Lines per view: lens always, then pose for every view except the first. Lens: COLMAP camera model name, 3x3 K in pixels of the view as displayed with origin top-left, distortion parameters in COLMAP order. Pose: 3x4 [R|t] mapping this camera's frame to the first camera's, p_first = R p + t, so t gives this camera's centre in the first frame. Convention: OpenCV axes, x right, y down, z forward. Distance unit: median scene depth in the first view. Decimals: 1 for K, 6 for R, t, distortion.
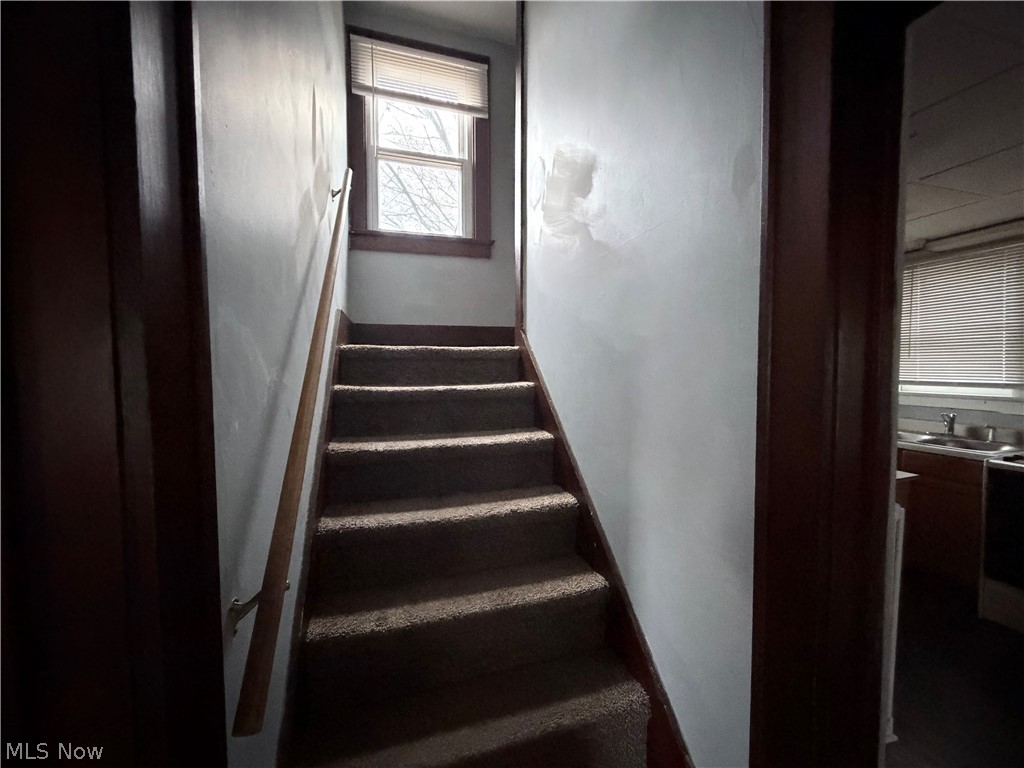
lens RADIAL K [[410.9, 0, 513.5], [0, 410.9, 381.4], [0, 0, 1]] dist [-0.001407, 0.000028]
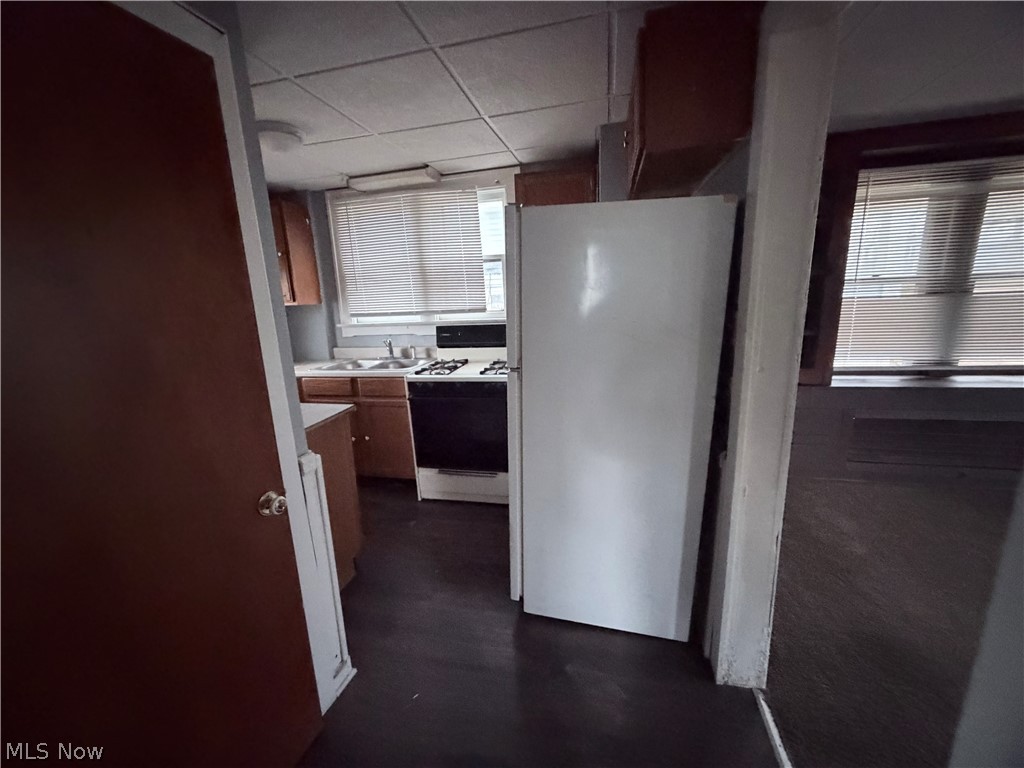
lens RADIAL K [[410.9, 0, 510.4], [0, 410.9, 383.3], [0, 0, 1]] dist [-0.001407, 0.000028]
pose [[0.510727, -0.200709, 0.835987, 0.245093], [0.081391, 0.979289, 0.185390, 0.011422], [-0.855882, -0.026641, 0.516485, 0.095859]]
